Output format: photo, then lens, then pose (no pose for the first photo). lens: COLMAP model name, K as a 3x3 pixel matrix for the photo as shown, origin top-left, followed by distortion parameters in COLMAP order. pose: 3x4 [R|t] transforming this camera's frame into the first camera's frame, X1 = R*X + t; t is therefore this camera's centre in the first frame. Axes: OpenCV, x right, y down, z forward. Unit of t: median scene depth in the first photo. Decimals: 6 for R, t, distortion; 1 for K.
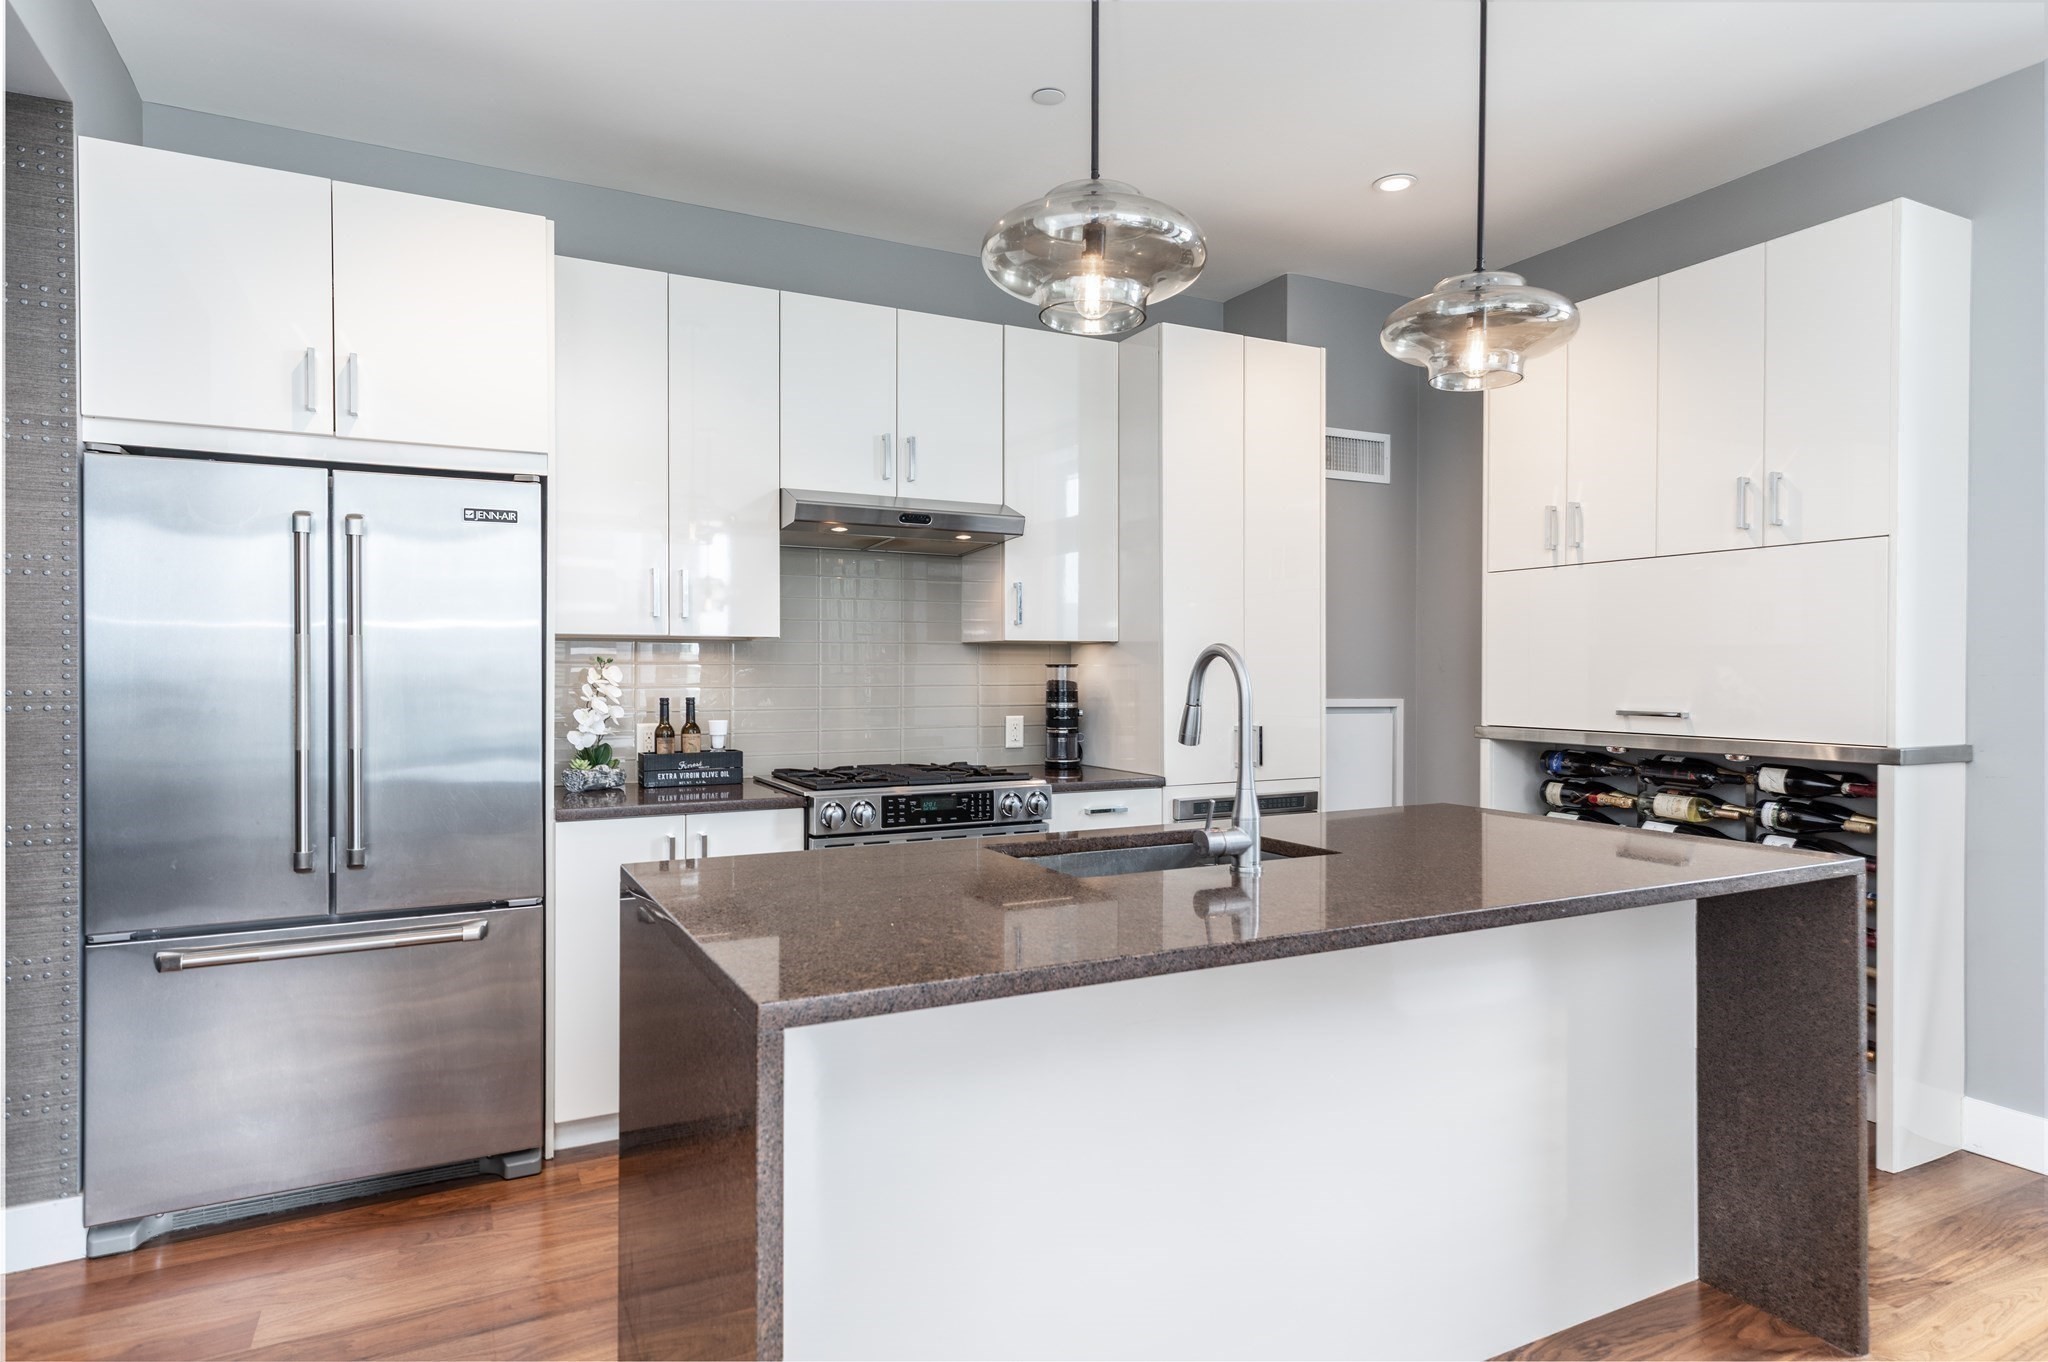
lens RADIAL K [[1178.1, 0, 1010.1], [0, 1178.1, 674.4], [0, 0, 1]] dist [0.025805, -0.011619]
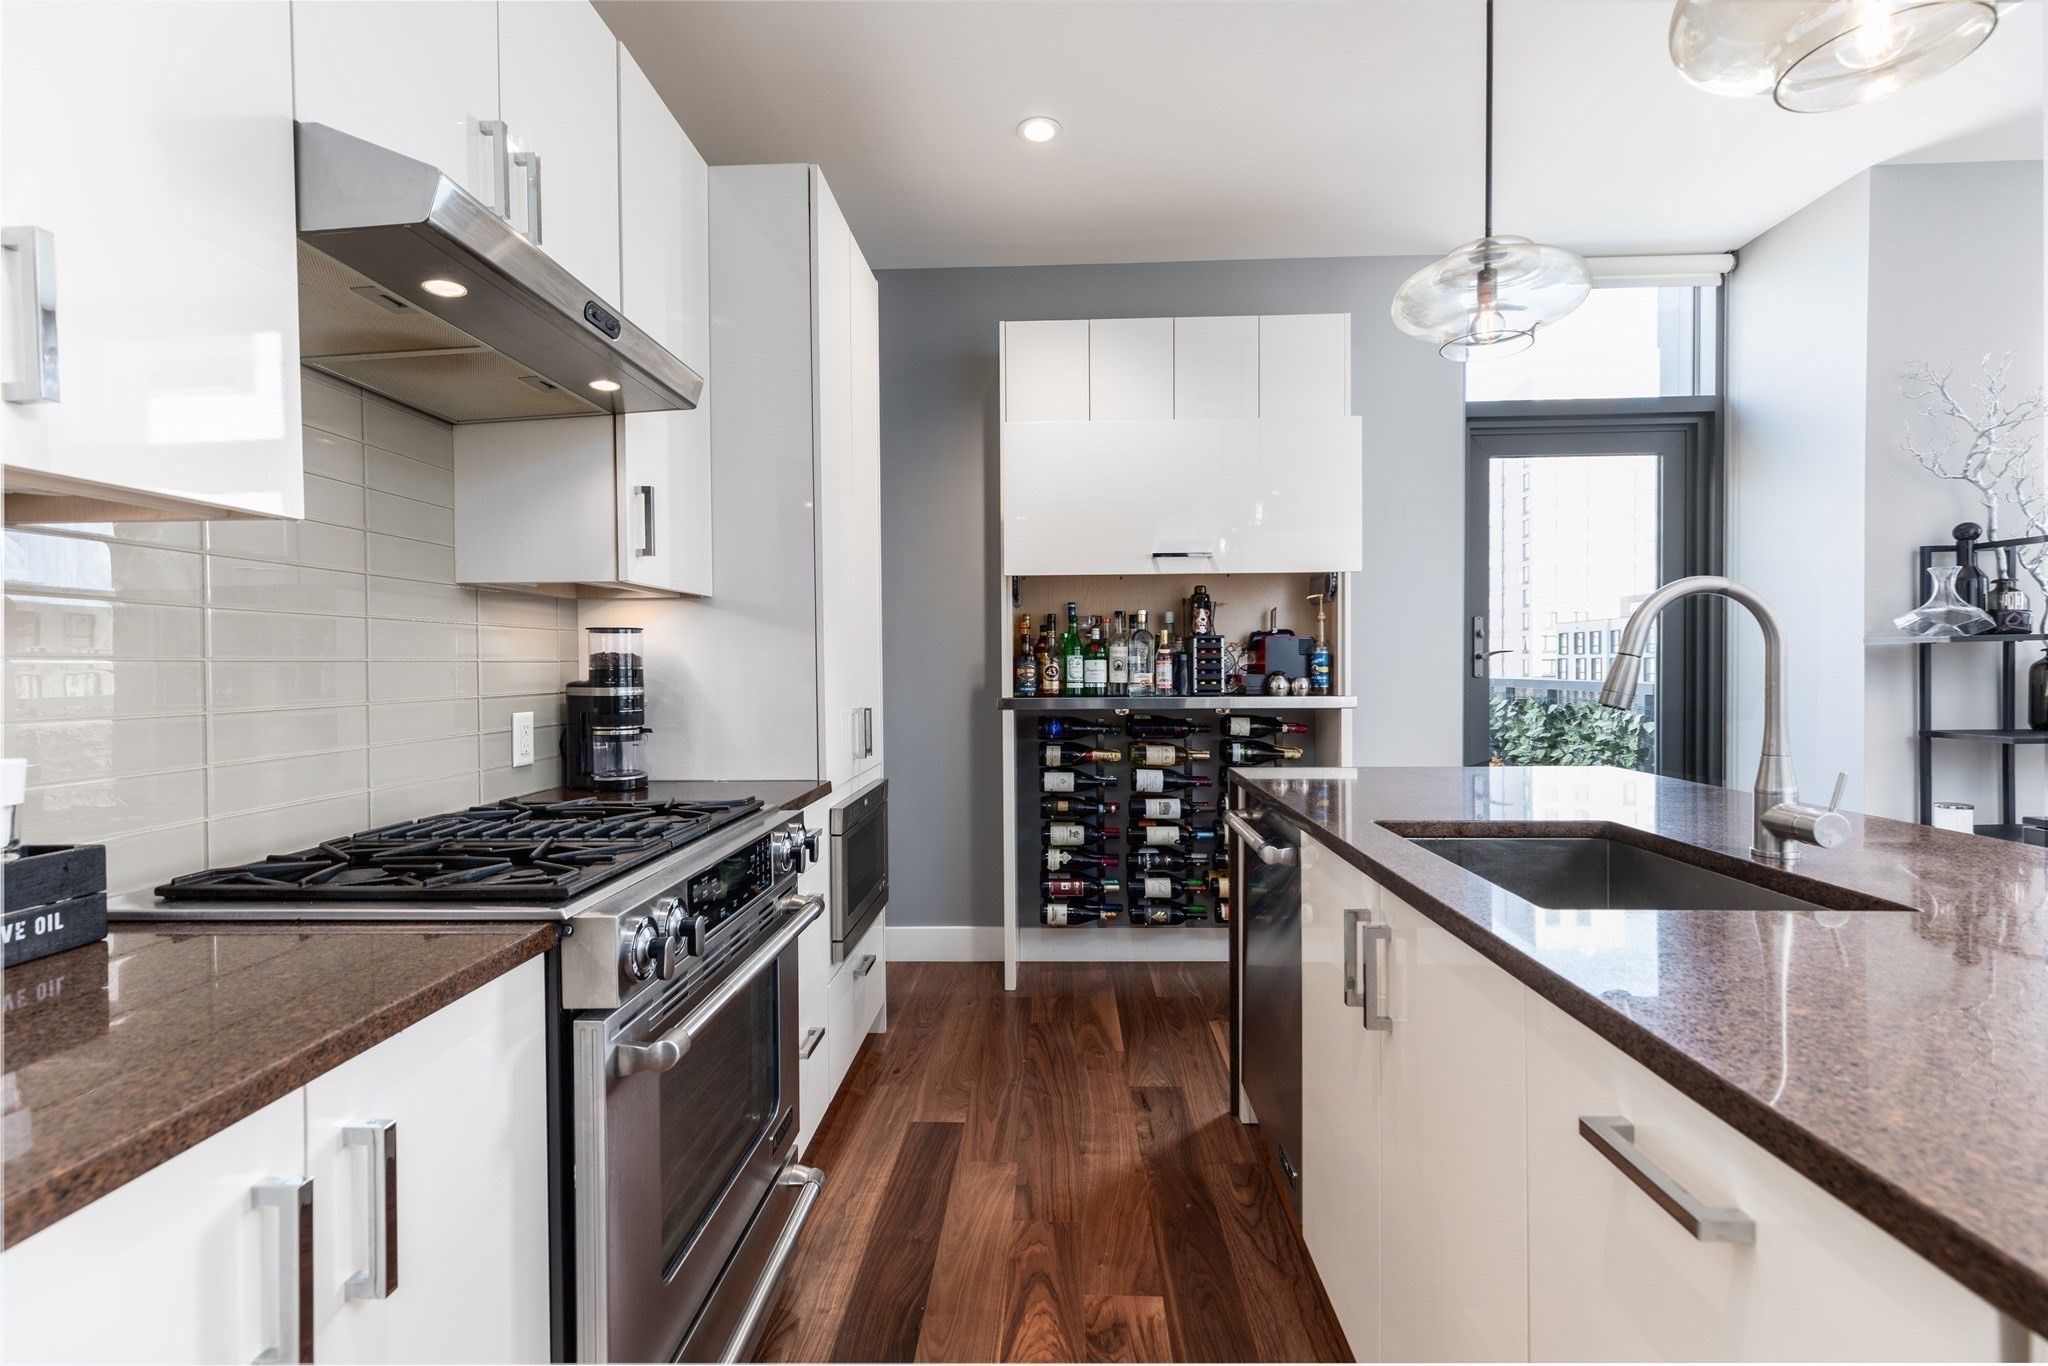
lens RADIAL K [[937.0, 0, 1014.6], [0, 937.0, 681.9], [0, 0, 1]] dist [0.006803, 0.000748]
pose [[0.488955, -0.024146, 0.871975, -0.357328], [0.009519, 0.999705, 0.022345, 0.013322], [-0.872257, -0.002625, 0.489041, 0.664190]]
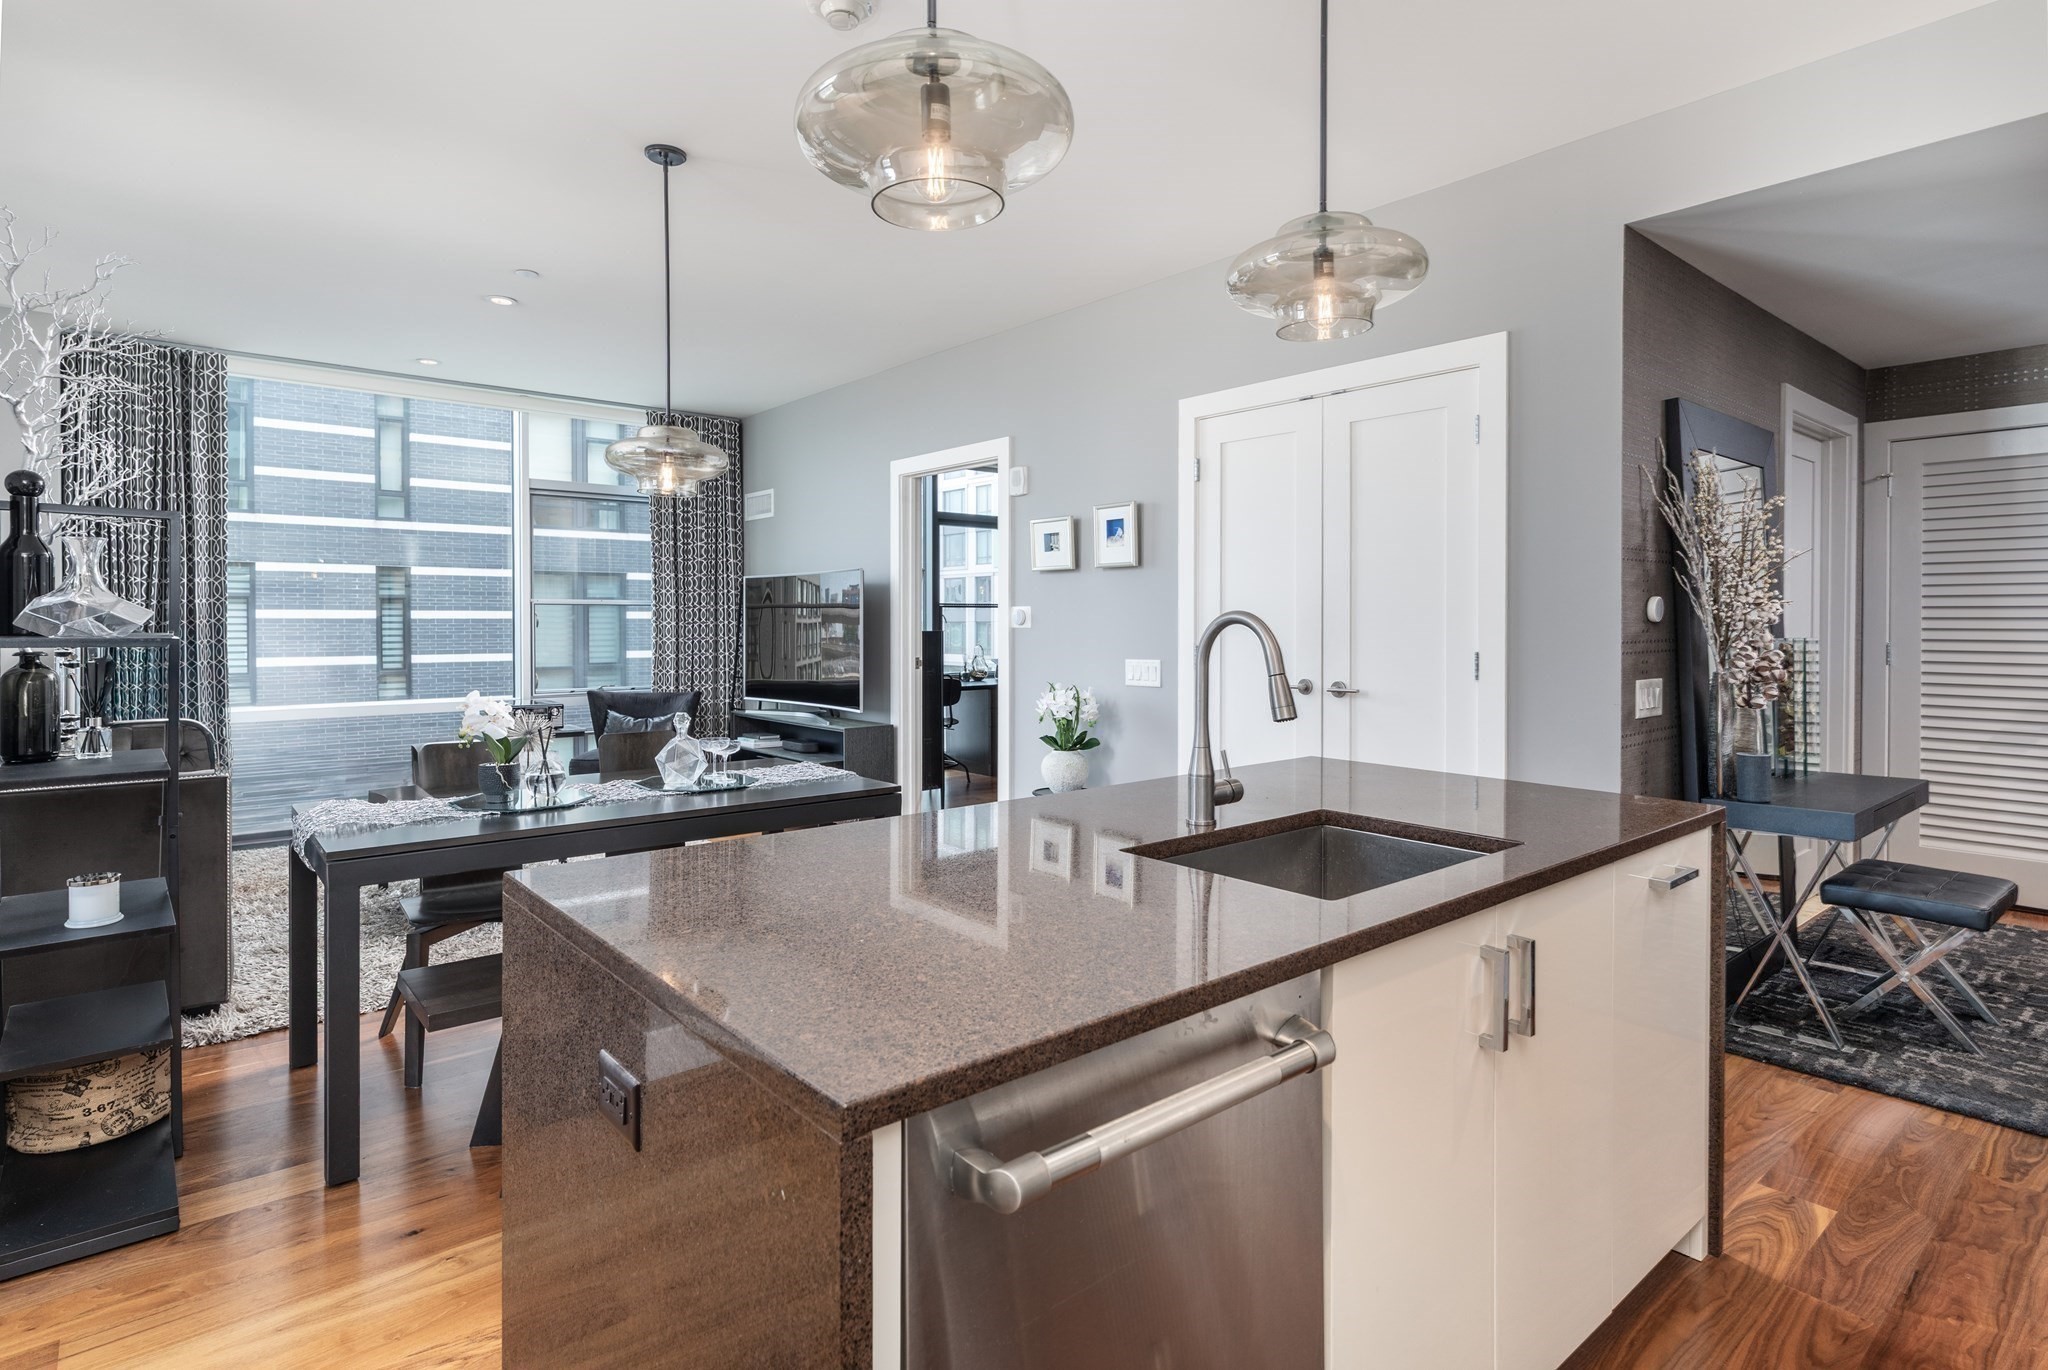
lens RADIAL K [[1070.7, 0, 1002.6], [0, 1070.7, 631.3], [0, 0, 1]] dist [-0.001558, 0.003470]
pose [[-0.977568, 0.005099, -0.210557, 0.331535], [0.001873, 0.999878, 0.015519, -0.012716], [0.210610, 0.014776, -0.977458, 1.100409]]
